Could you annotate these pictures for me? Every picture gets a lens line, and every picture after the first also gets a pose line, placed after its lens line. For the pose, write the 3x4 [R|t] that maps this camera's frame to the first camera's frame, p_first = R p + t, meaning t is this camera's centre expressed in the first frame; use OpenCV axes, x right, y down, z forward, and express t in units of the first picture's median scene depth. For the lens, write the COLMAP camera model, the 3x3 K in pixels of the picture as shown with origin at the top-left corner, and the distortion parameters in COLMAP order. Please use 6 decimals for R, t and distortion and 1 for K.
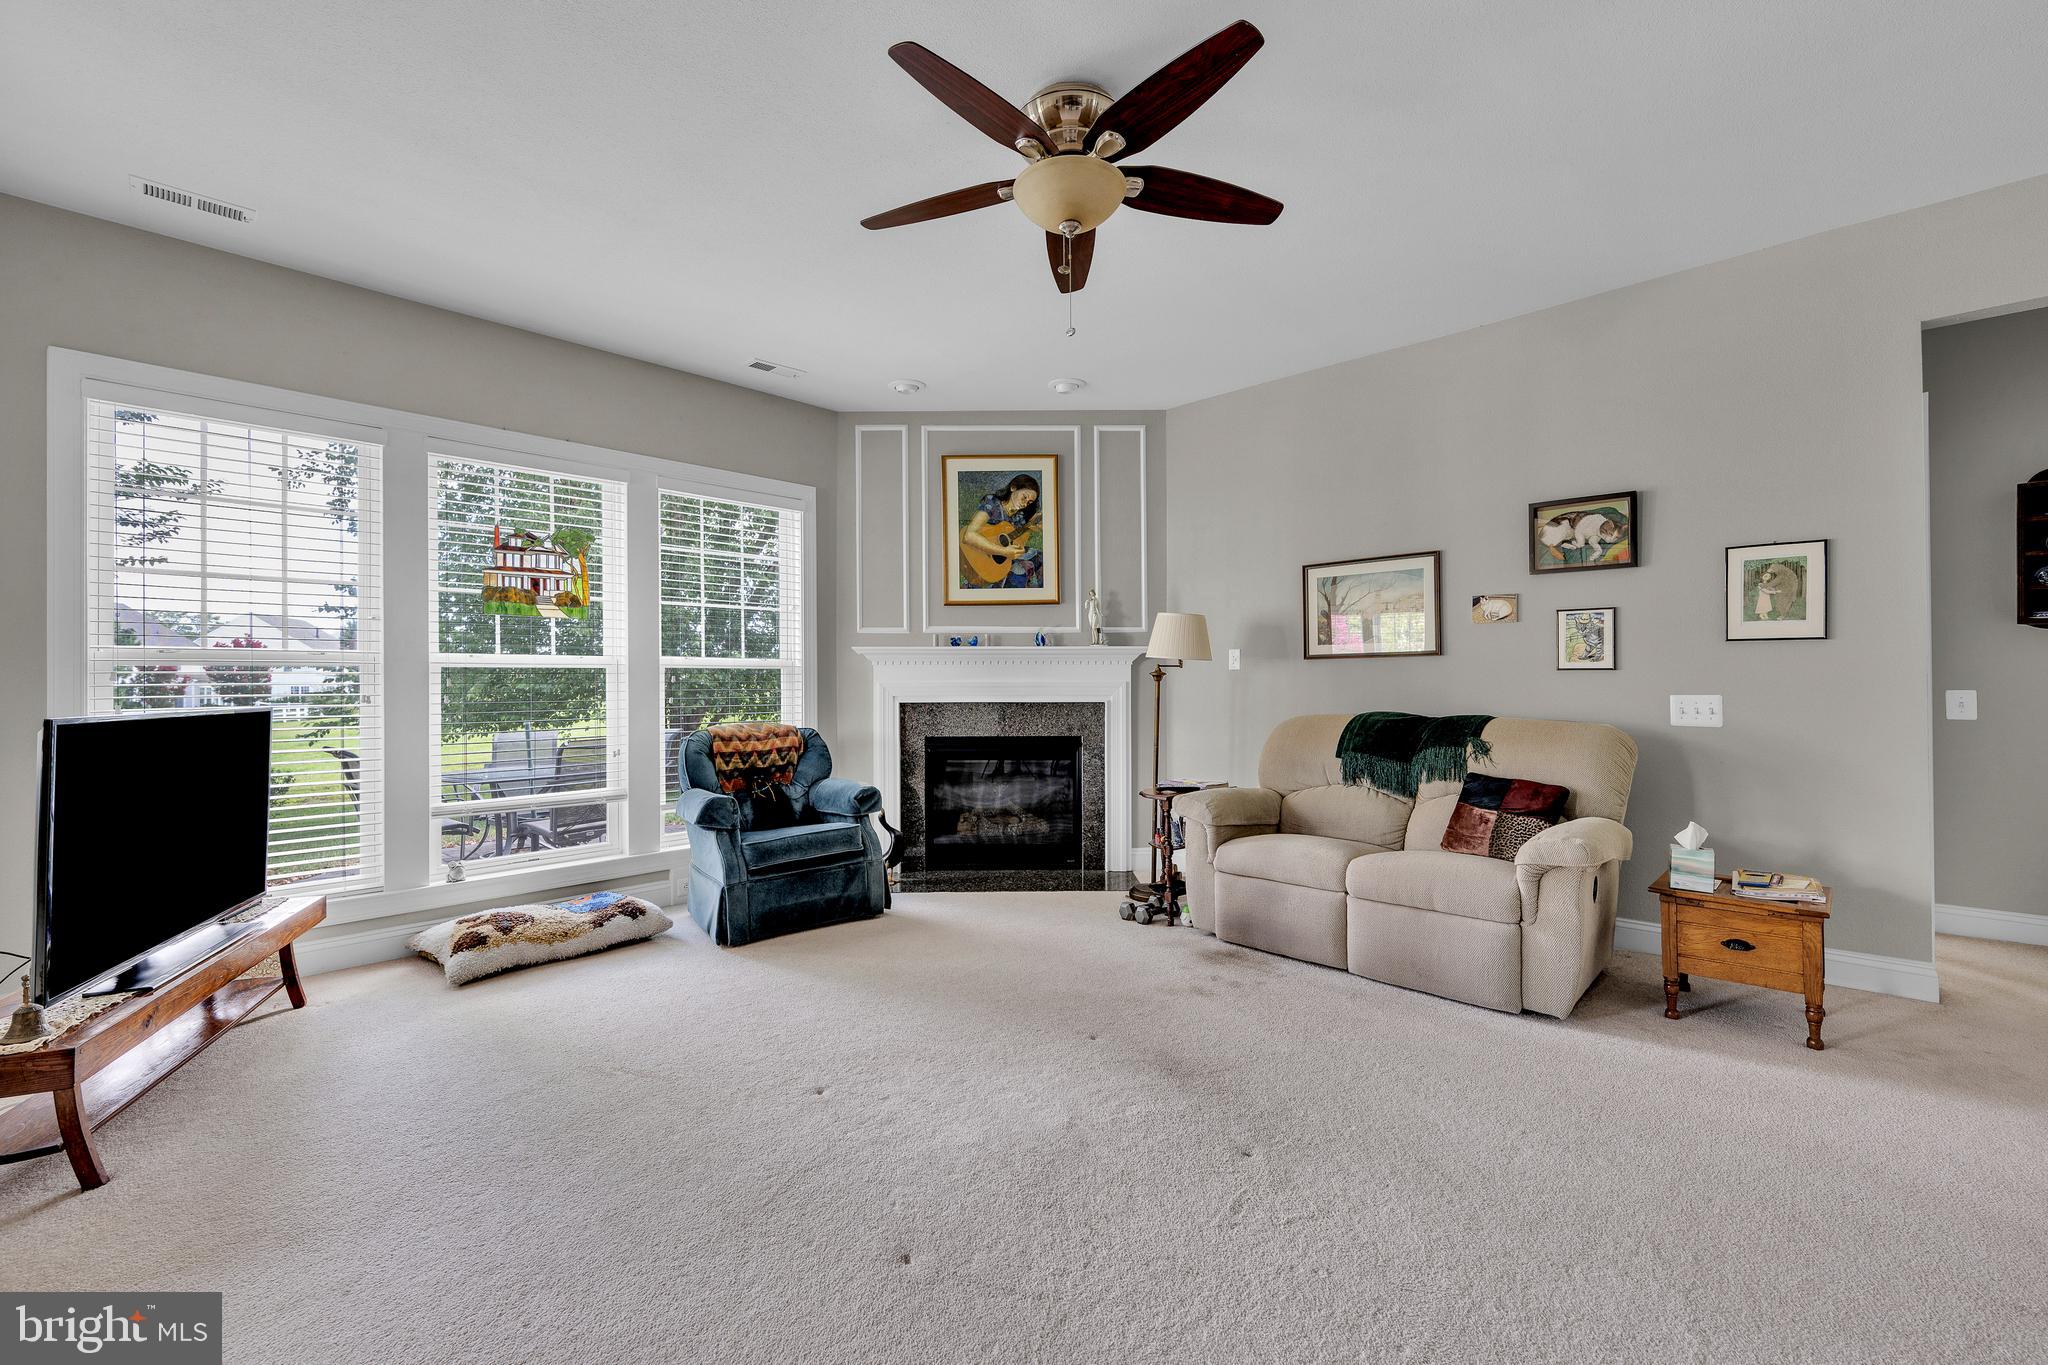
lens RADIAL K [[833.5, 0, 1025.5], [0, 833.5, 674.1], [0, 0, 1]] dist [0.000681, 0.000017]
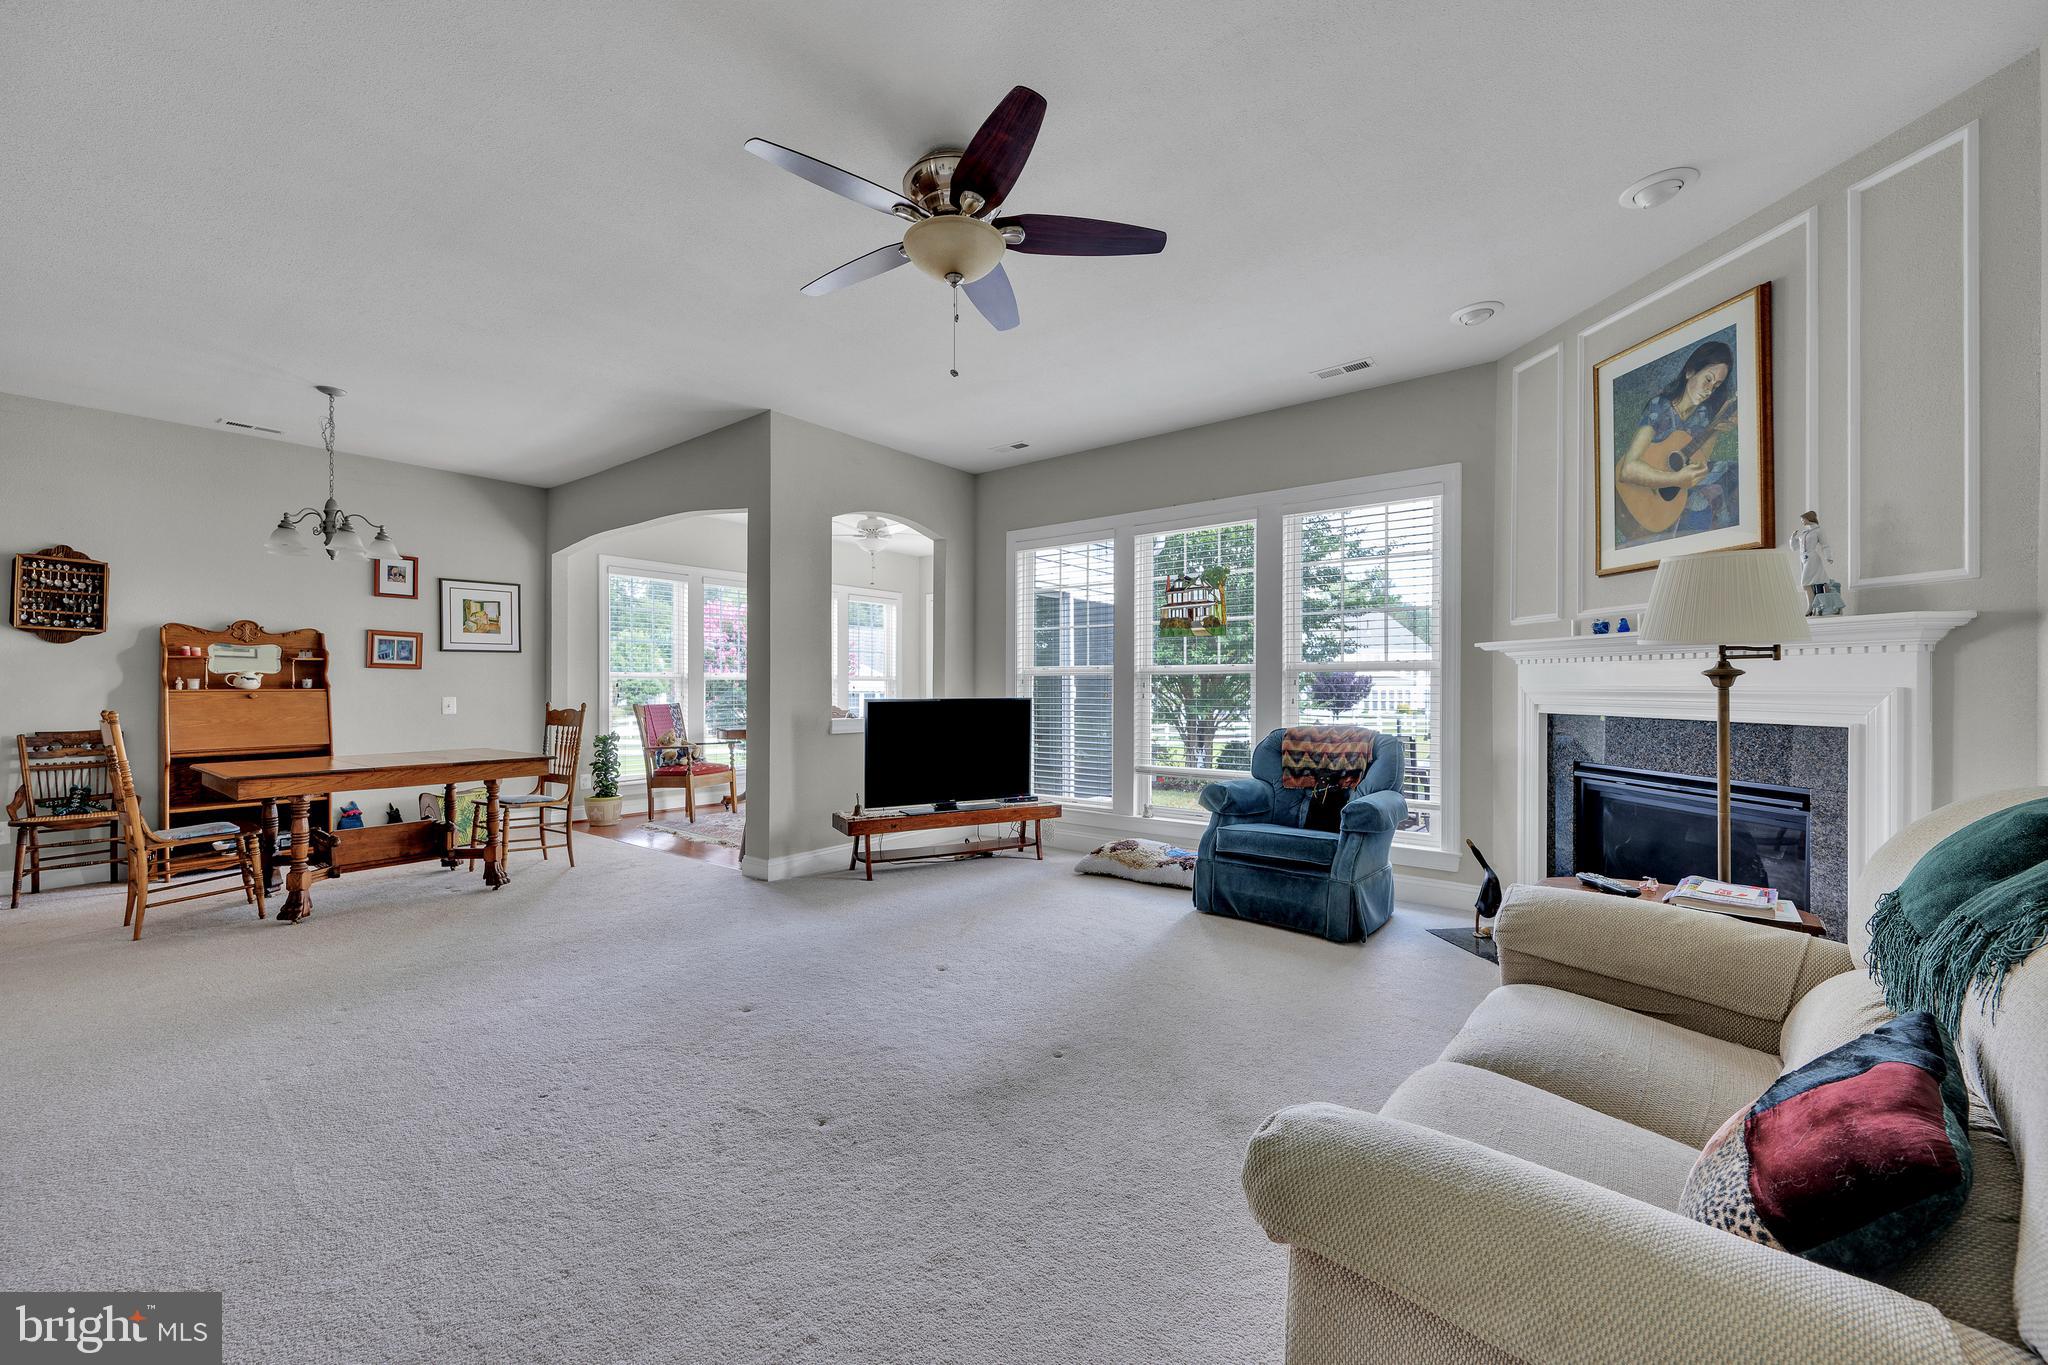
lens RADIAL K [[790.1, 0, 1024.0], [0, 790.1, 682.5], [0, 0, 1]] dist [-0.000151, -0.000108]
pose [[0.126231, -0.002175, -0.991998, 0.508432], [0.006909, 0.999975, -0.001314, 0.004063], [0.991977, -0.006688, 0.126243, 0.439470]]
